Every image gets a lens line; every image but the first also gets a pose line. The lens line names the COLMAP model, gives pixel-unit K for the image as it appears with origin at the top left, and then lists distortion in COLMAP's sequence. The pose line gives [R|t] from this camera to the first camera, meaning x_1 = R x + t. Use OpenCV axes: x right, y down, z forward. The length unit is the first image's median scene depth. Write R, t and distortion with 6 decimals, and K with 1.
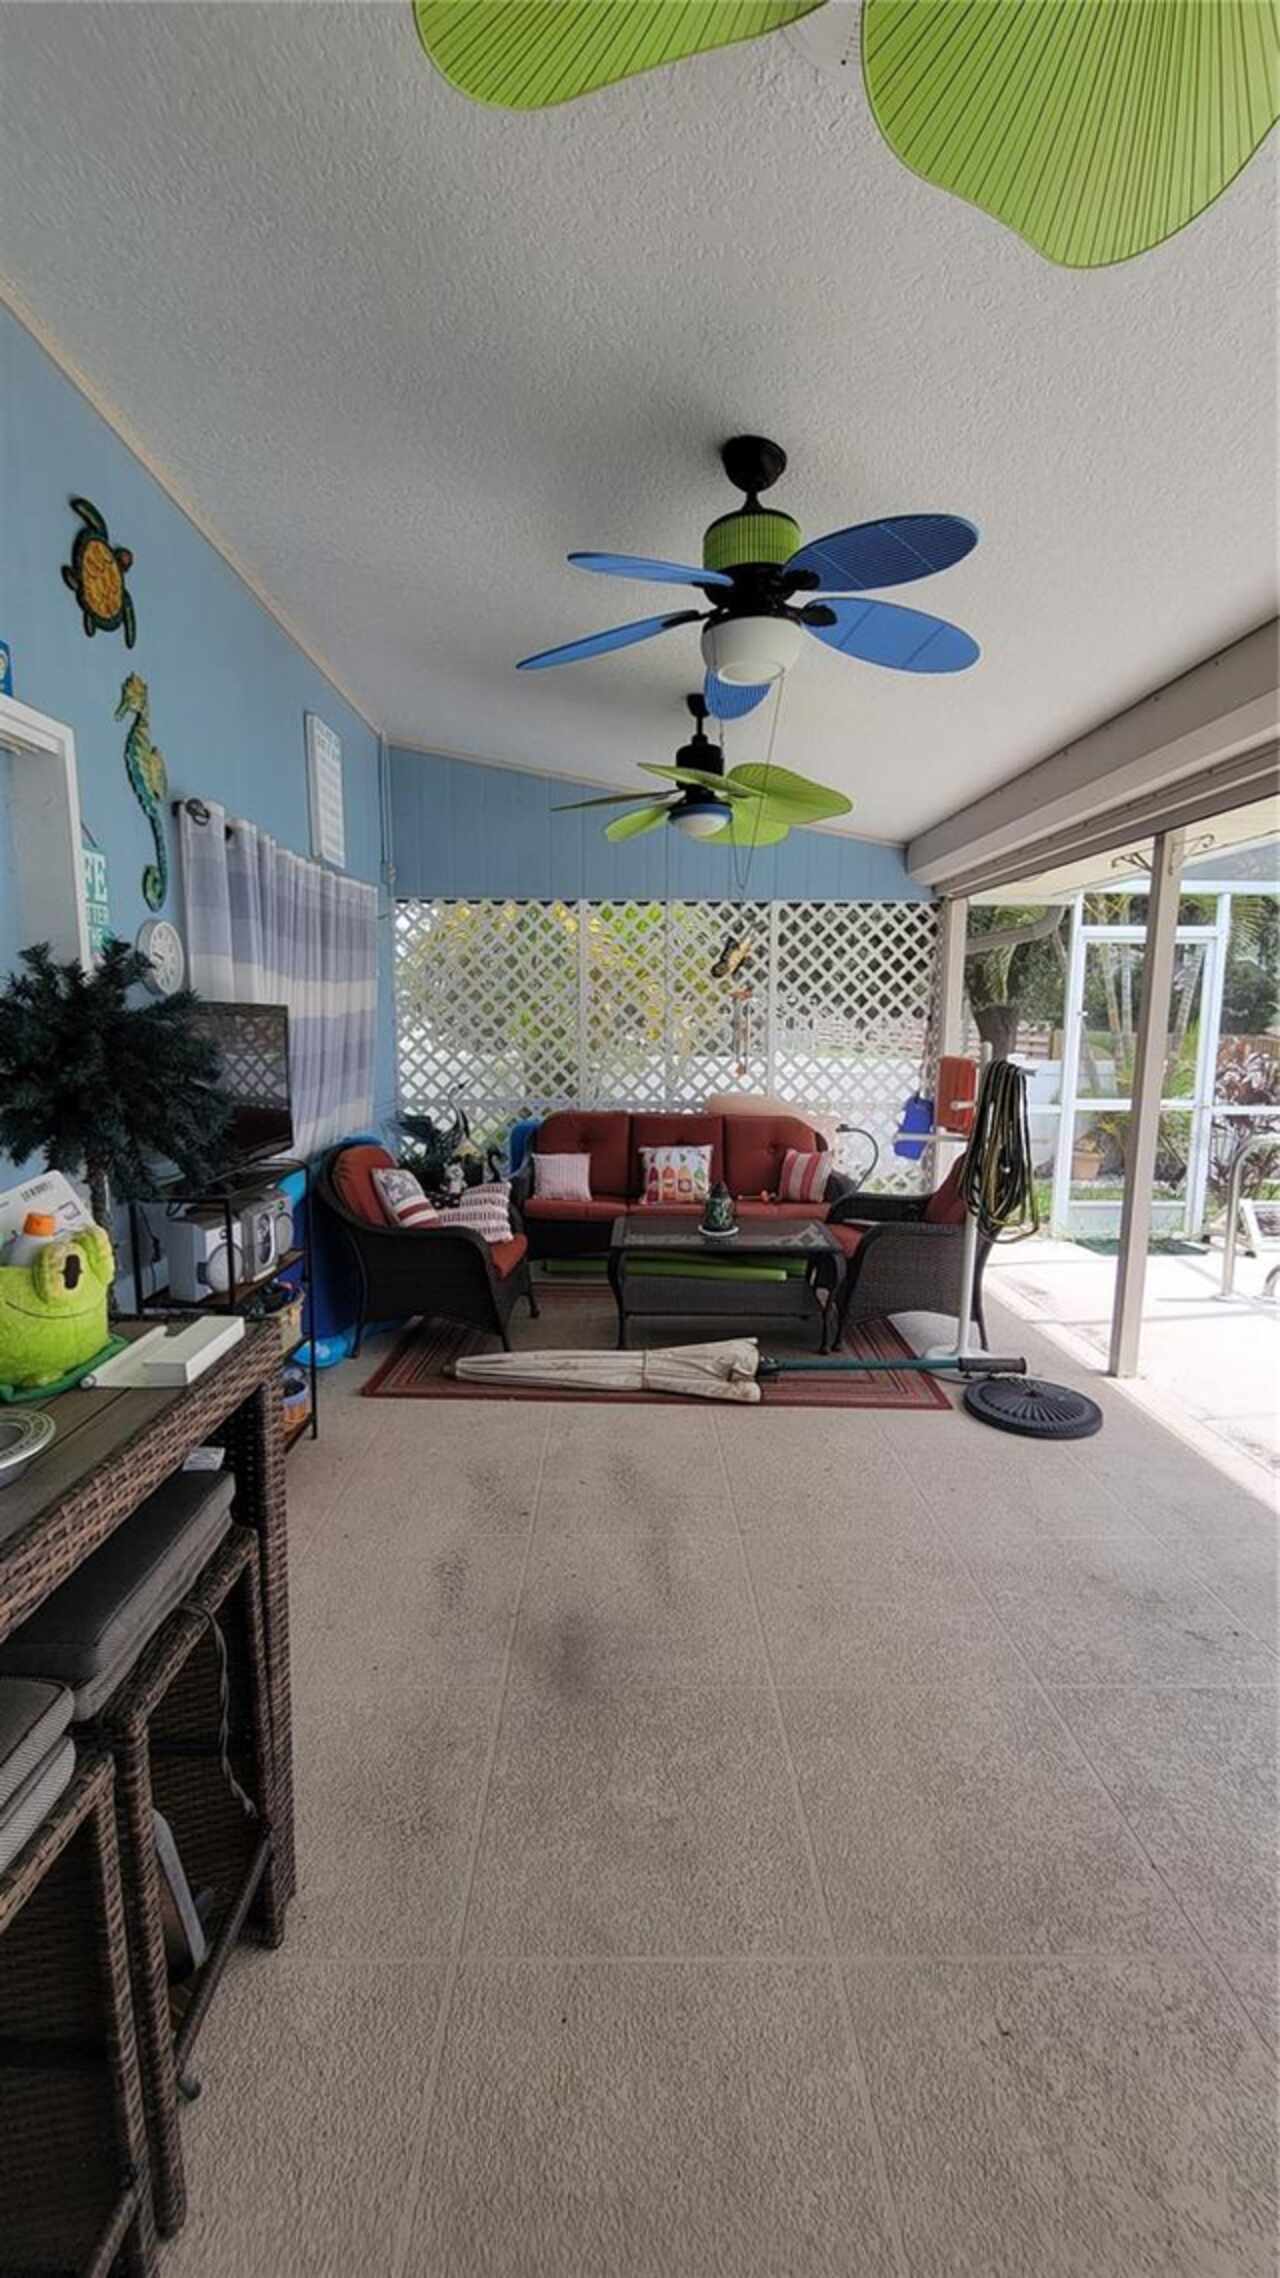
lens RADIAL K [[934.3, 0, 628.2], [0, 934.3, 1133.7], [0, 0, 1]] dist [0.002203, -0.001285]
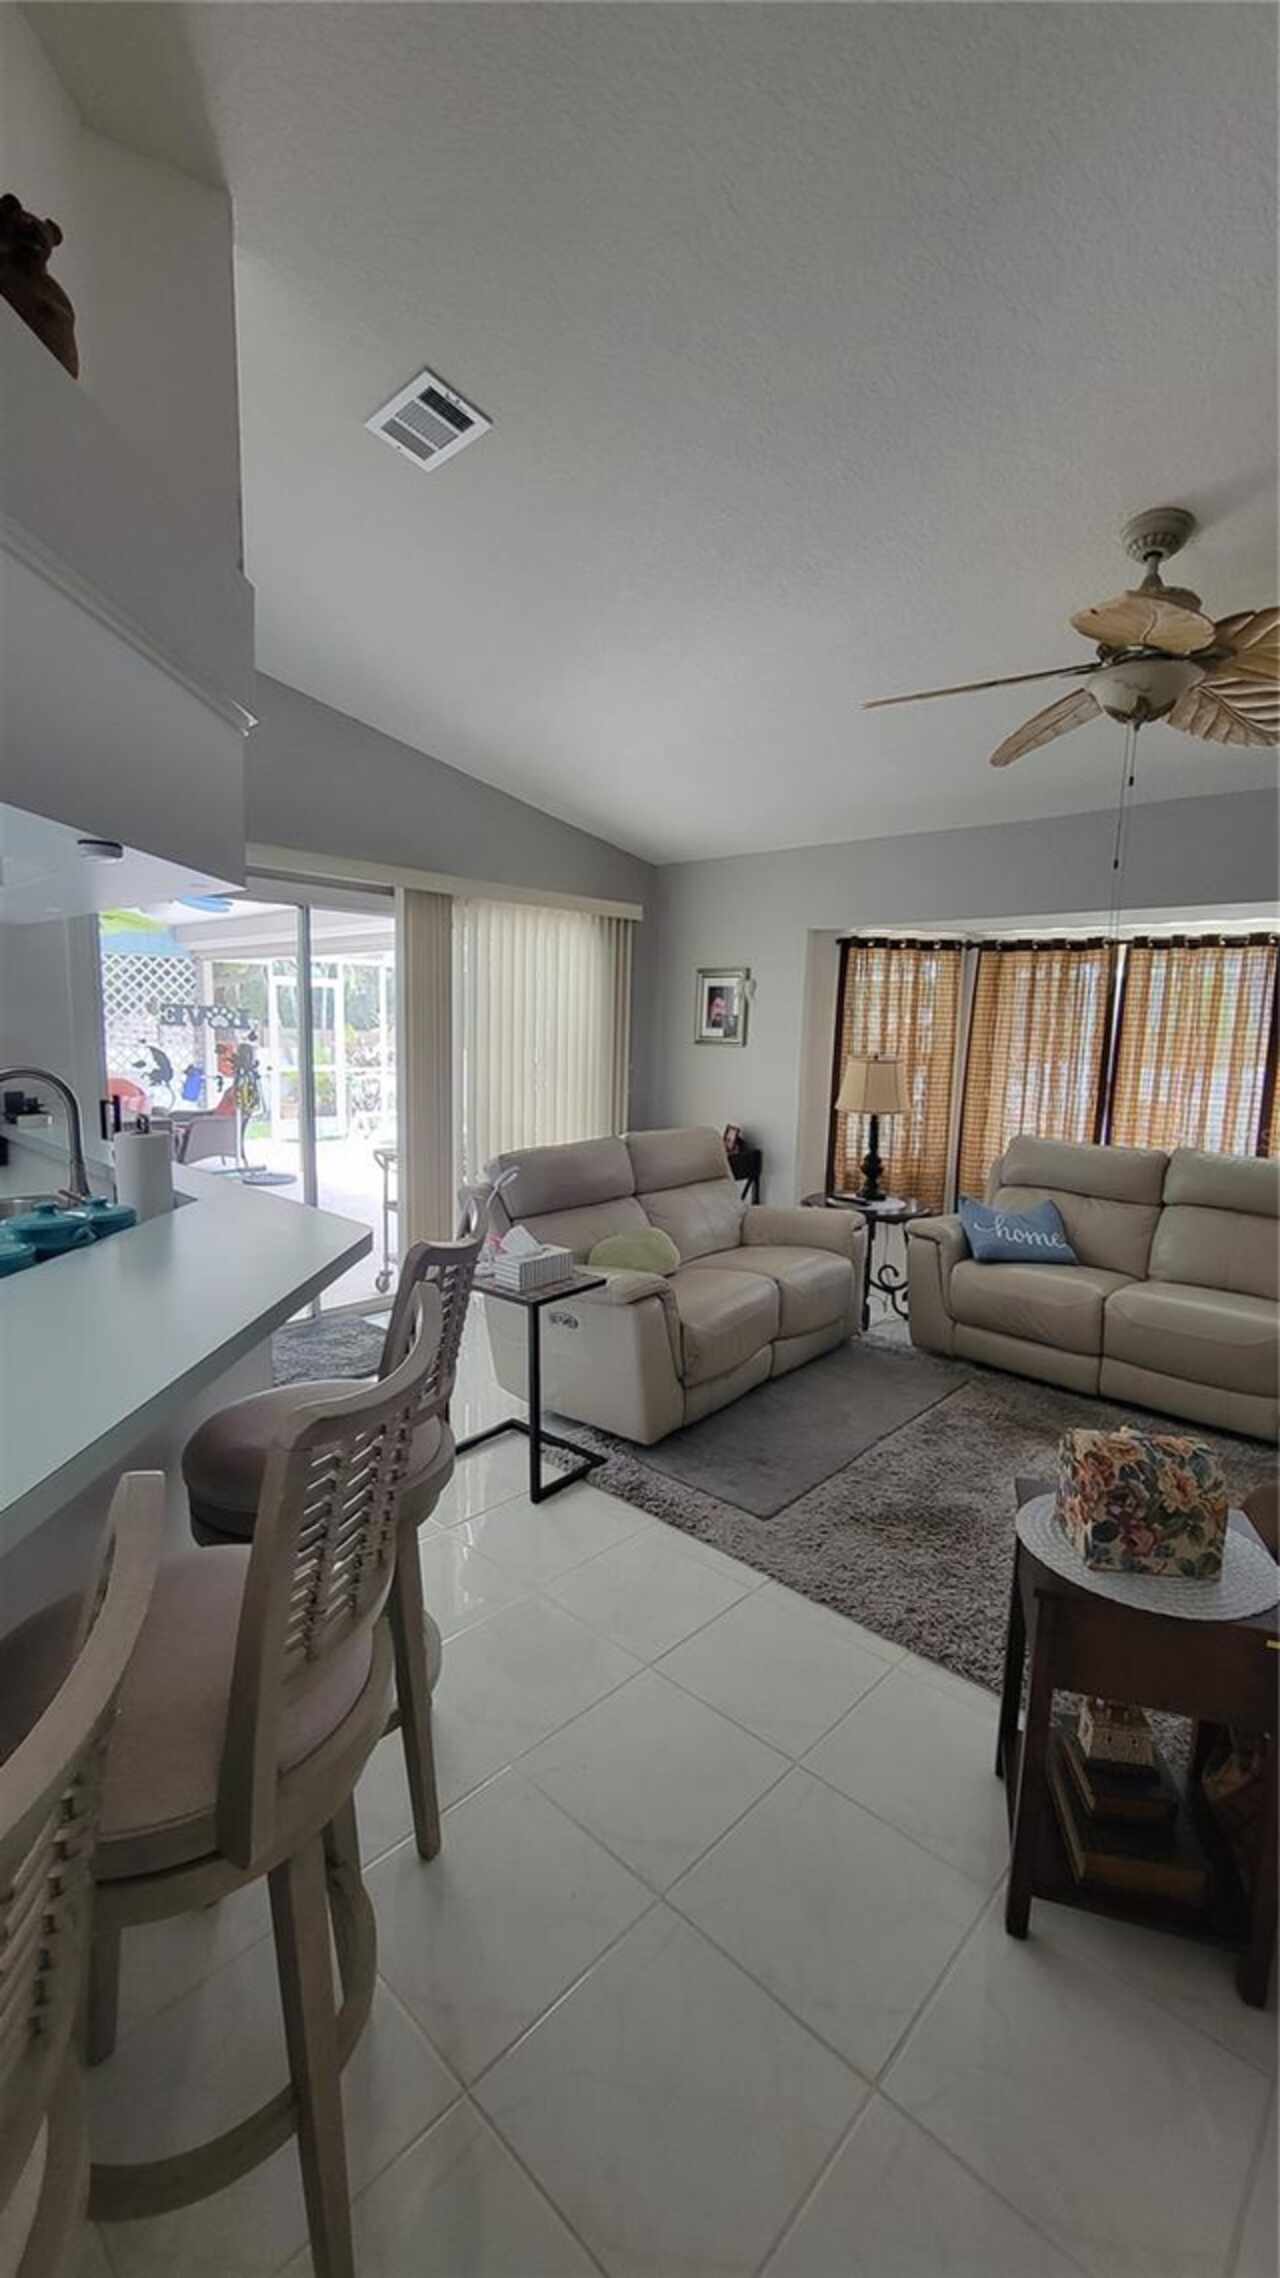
lens RADIAL K [[934.3, 0, 626.1], [0, 934.3, 1139.5], [0, 0, 1]] dist [0.002203, -0.001285]
pose [[0.700723, -0.085021, 0.708350, -0.398225], [0.069854, 0.996279, 0.050478, 0.069186], [-0.710006, 0.014110, 0.704055, -0.870122]]
